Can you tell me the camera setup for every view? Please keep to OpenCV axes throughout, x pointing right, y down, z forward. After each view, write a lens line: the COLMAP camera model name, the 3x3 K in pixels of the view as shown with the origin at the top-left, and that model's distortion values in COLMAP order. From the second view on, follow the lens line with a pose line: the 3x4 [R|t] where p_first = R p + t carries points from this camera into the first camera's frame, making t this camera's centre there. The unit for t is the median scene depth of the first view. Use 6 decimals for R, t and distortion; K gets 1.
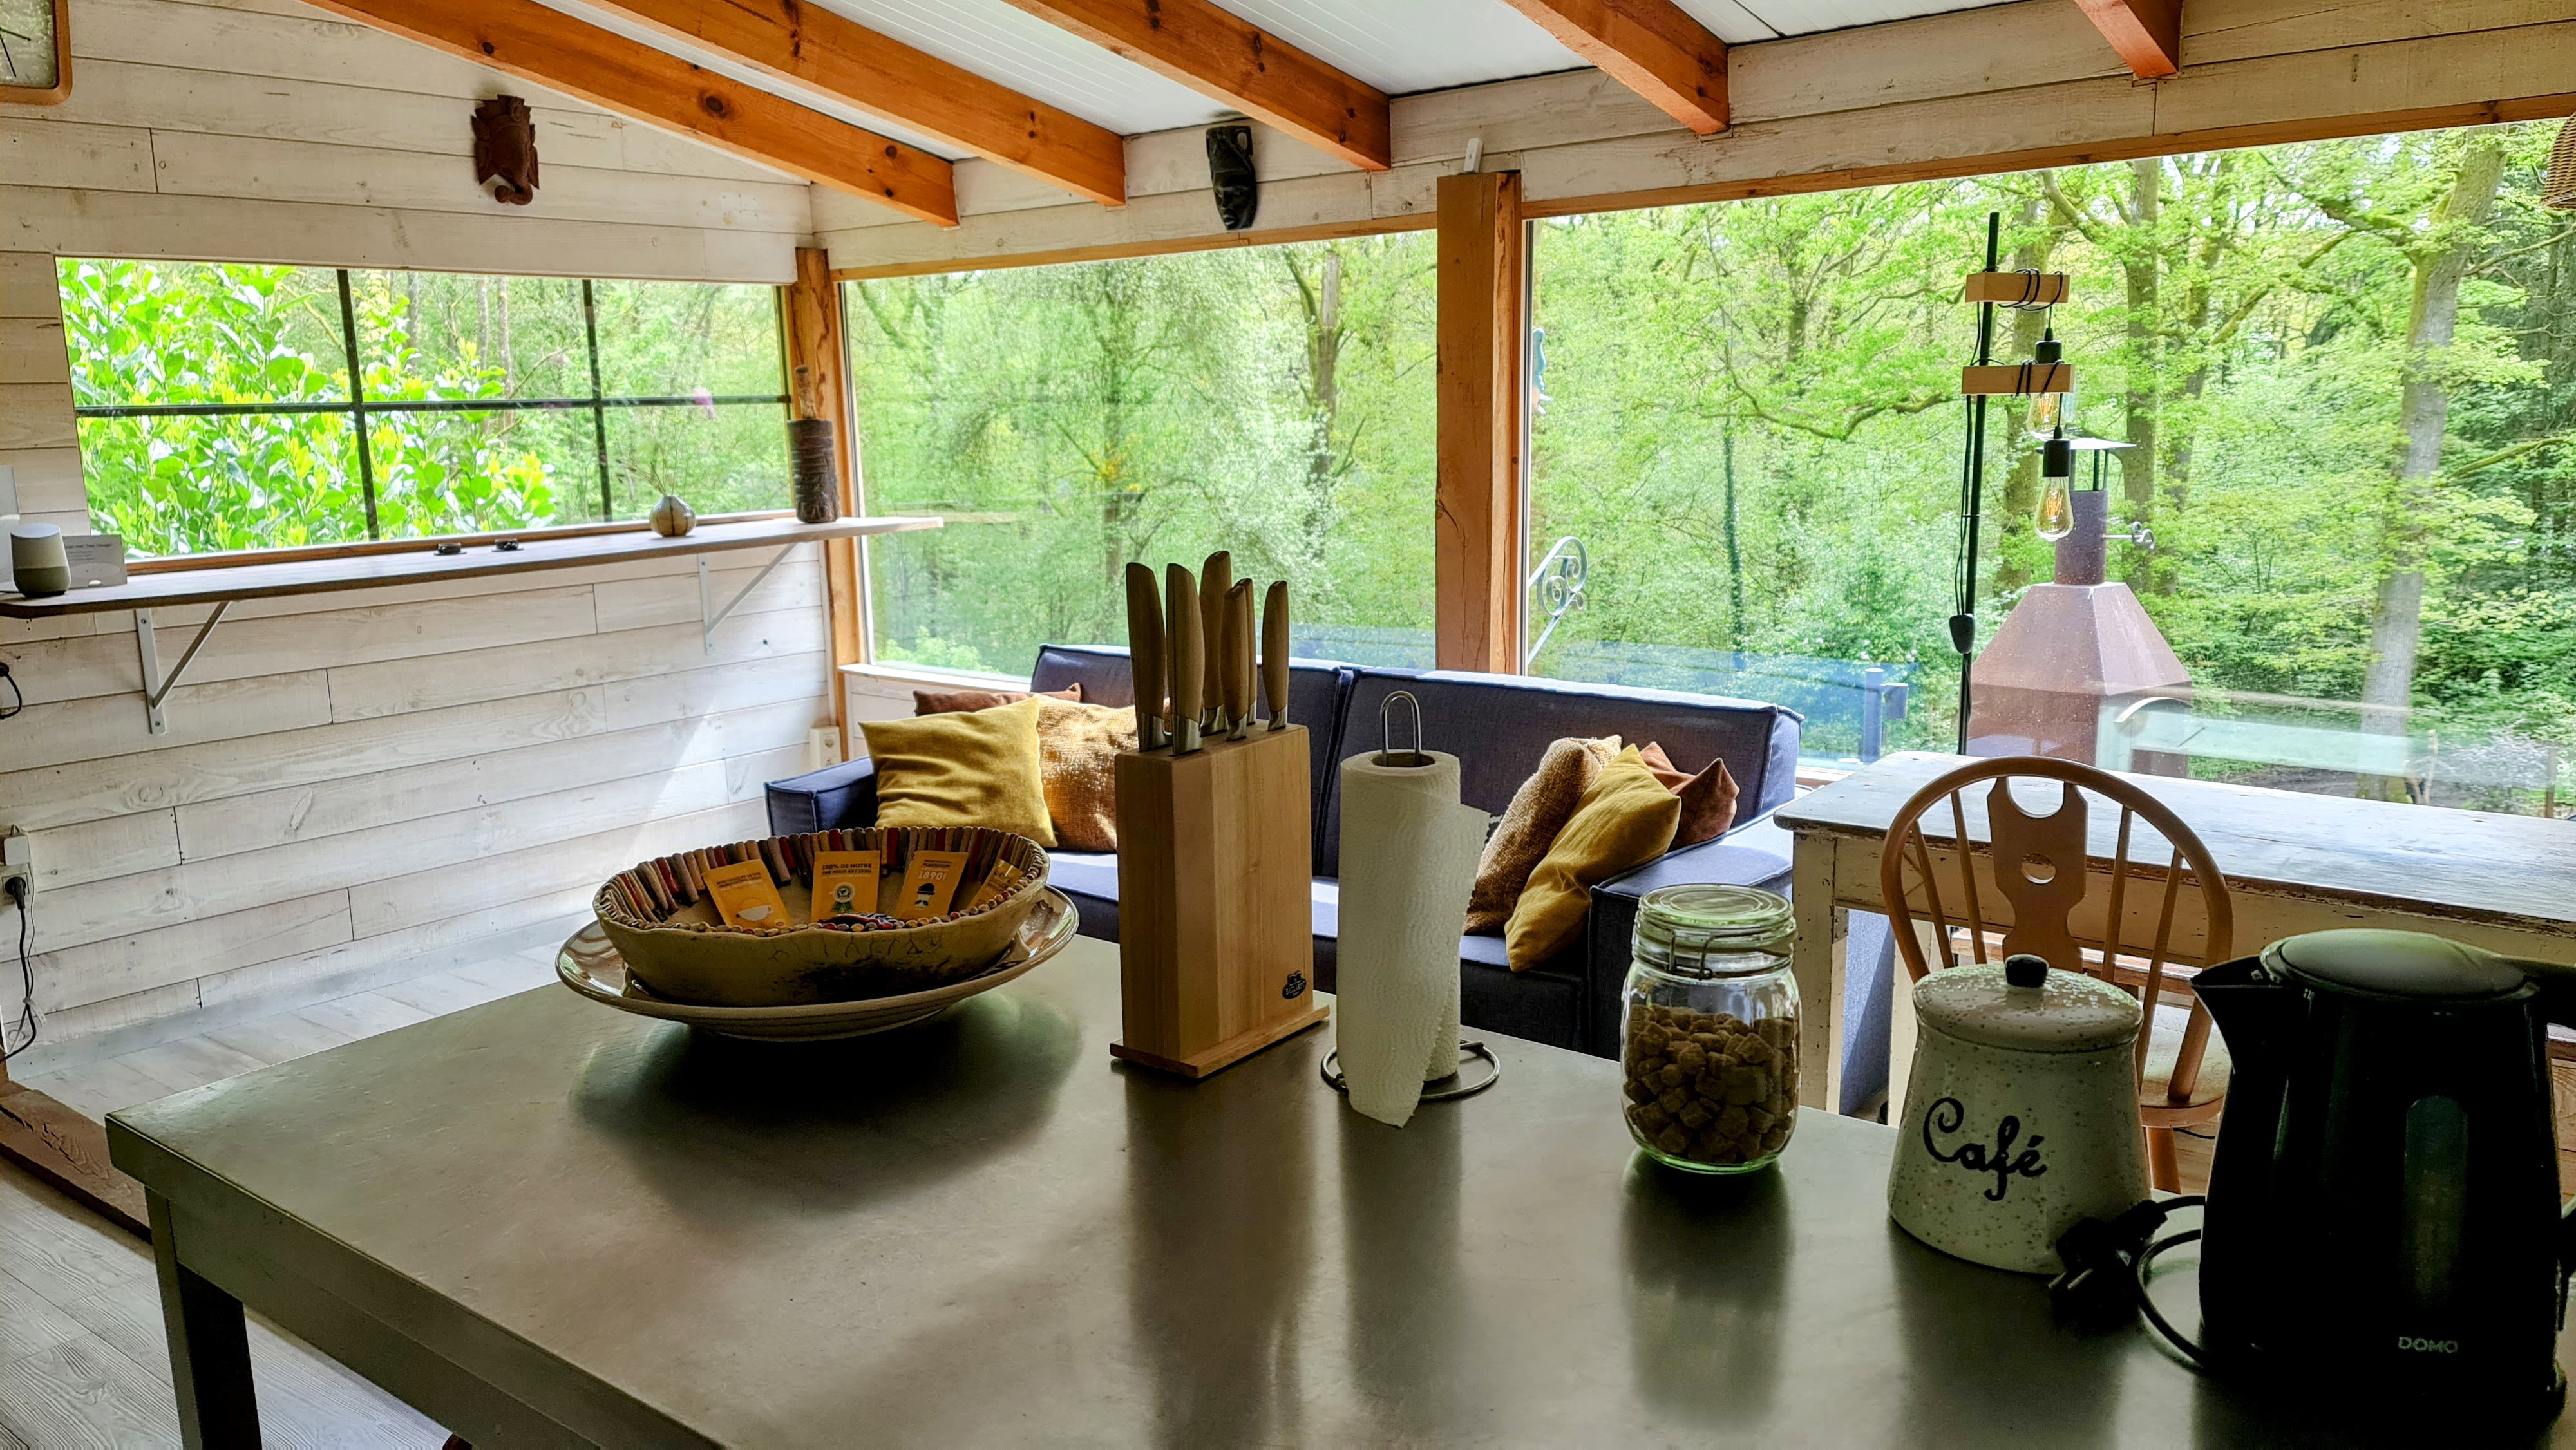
lens RADIAL K [[1880.6, 0, 1285.6], [0, 1880.6, 736.0], [0, 0, 1]] dist [0.052972, -0.015662]
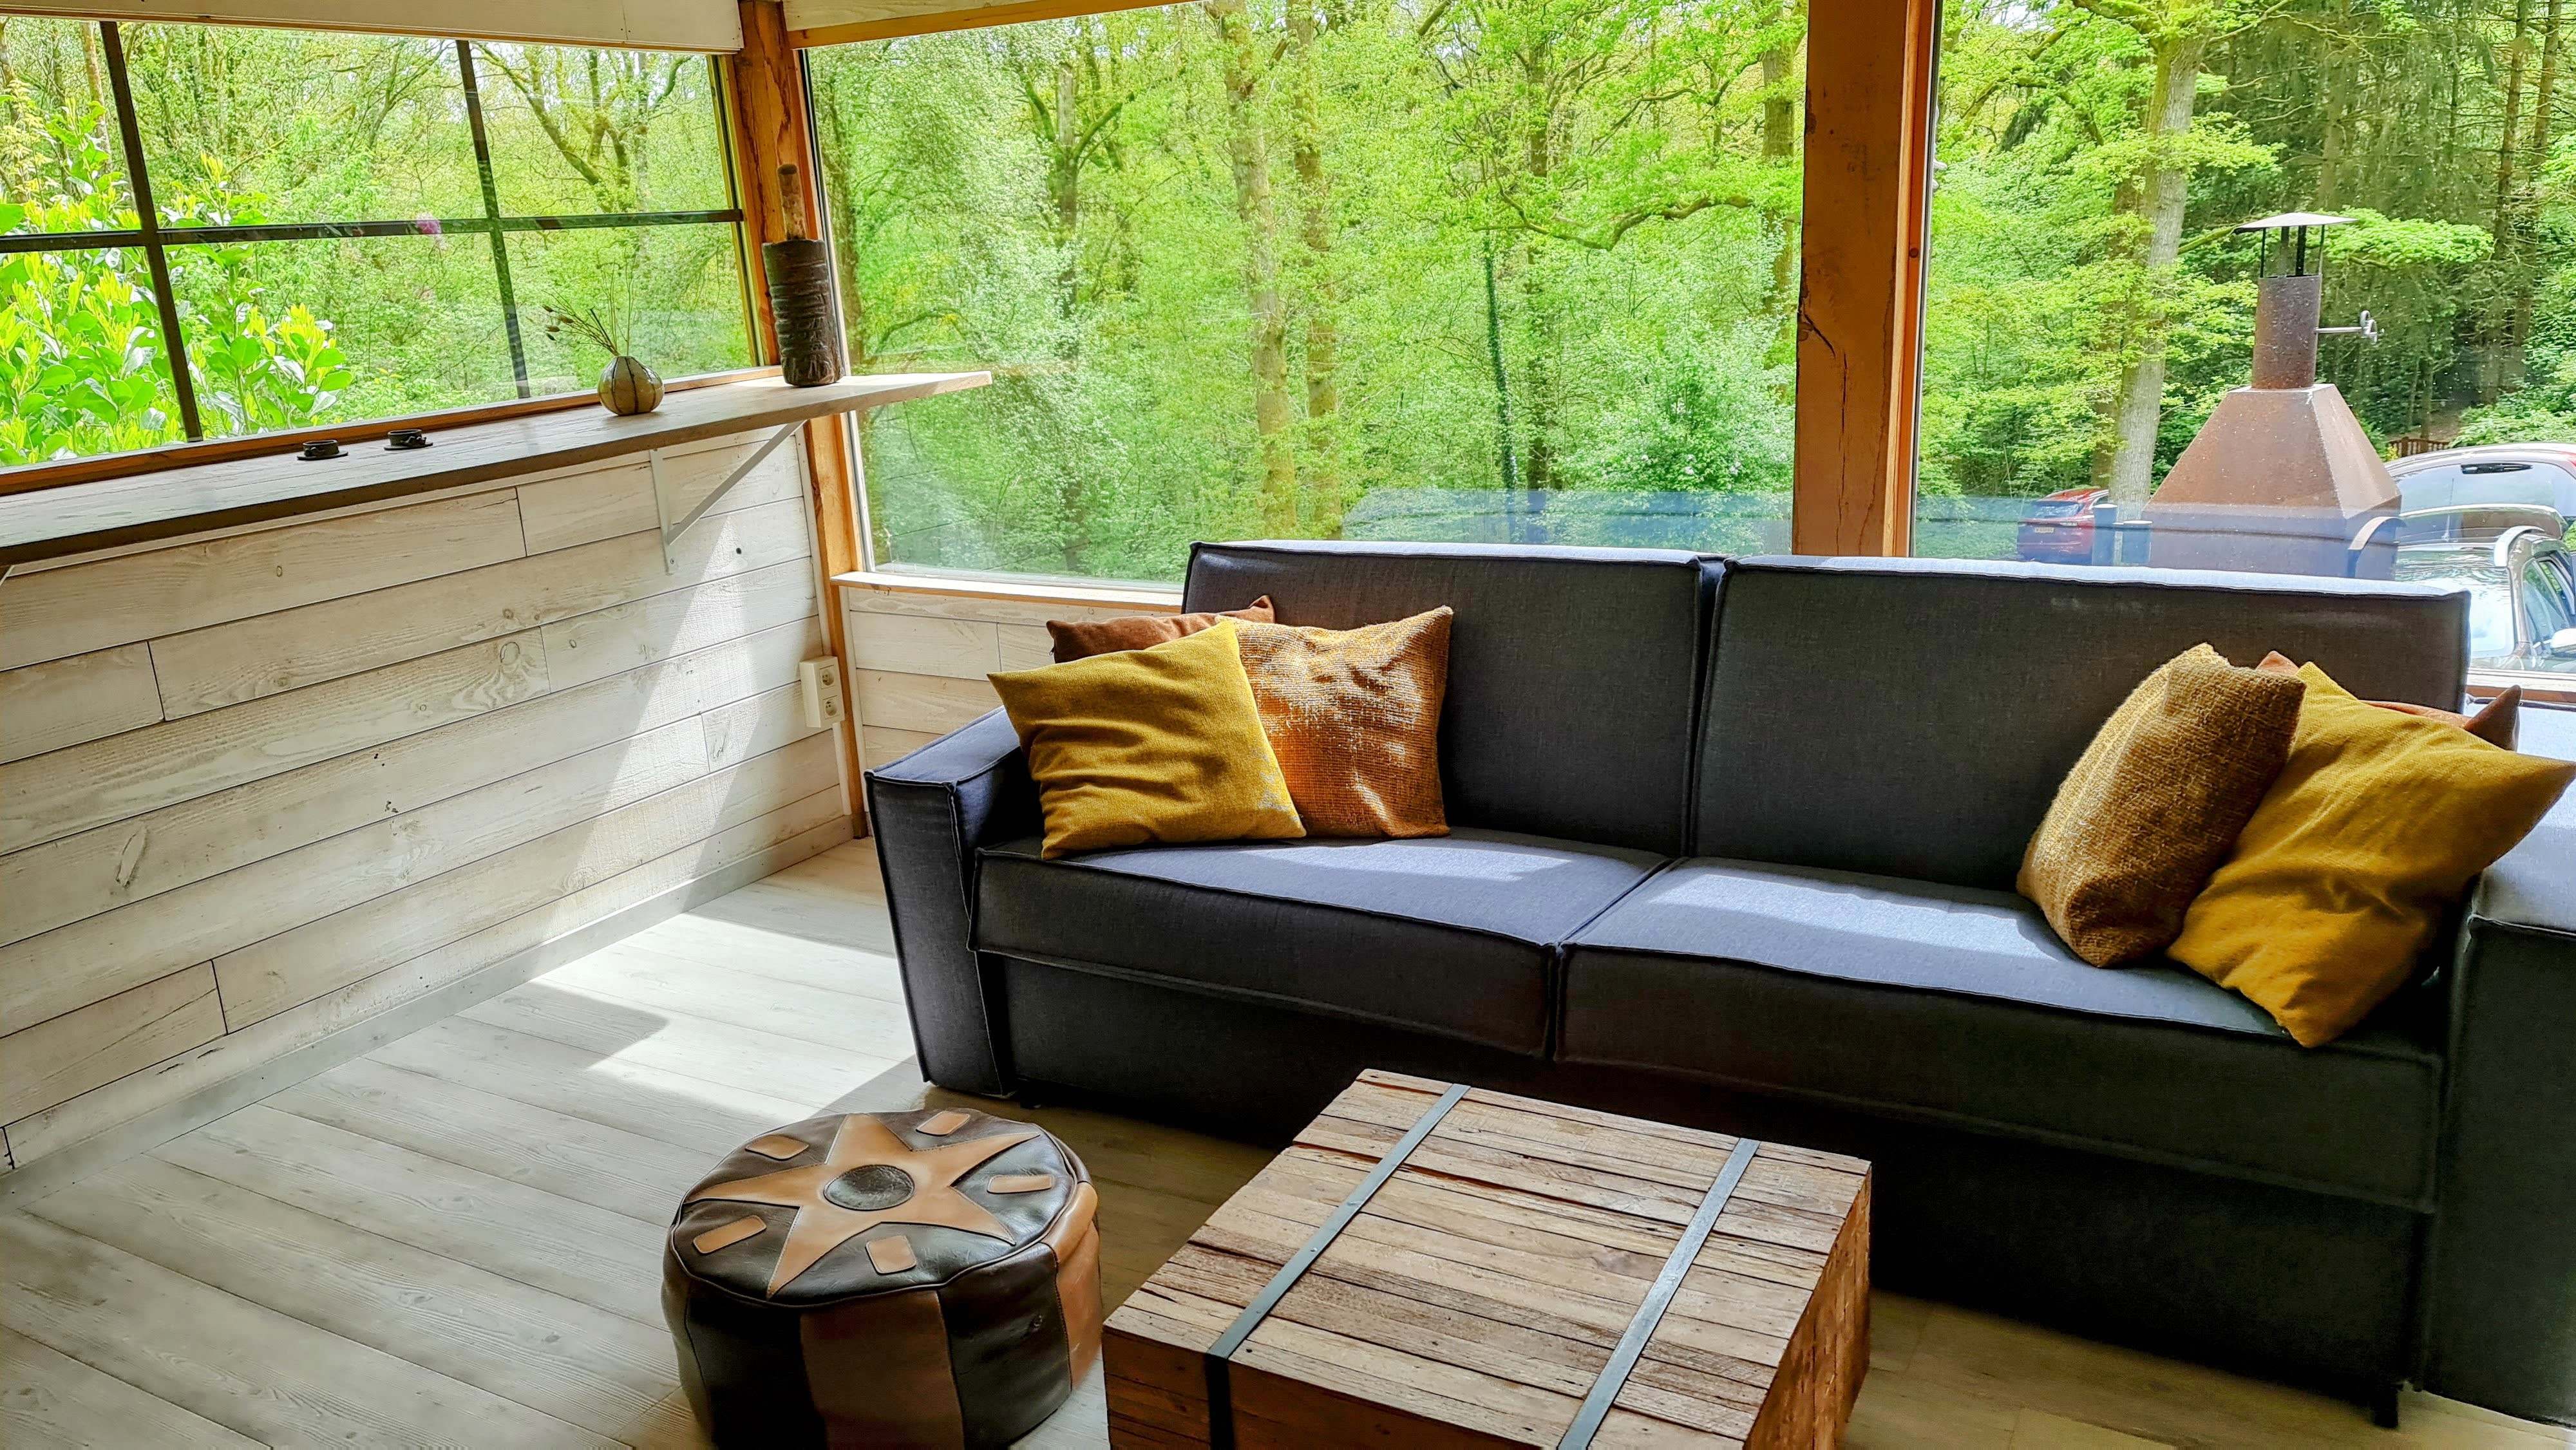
lens RADIAL K [[1880.6, 0, 1282.7], [0, 1880.6, 710.7], [0, 0, 1]] dist [0.052972, -0.015662]
pose [[0.988295, -0.068349, 0.136385, -0.189557], [0.057885, 0.995171, 0.079275, -0.037626], [-0.141145, -0.070453, 0.987479, 0.262733]]
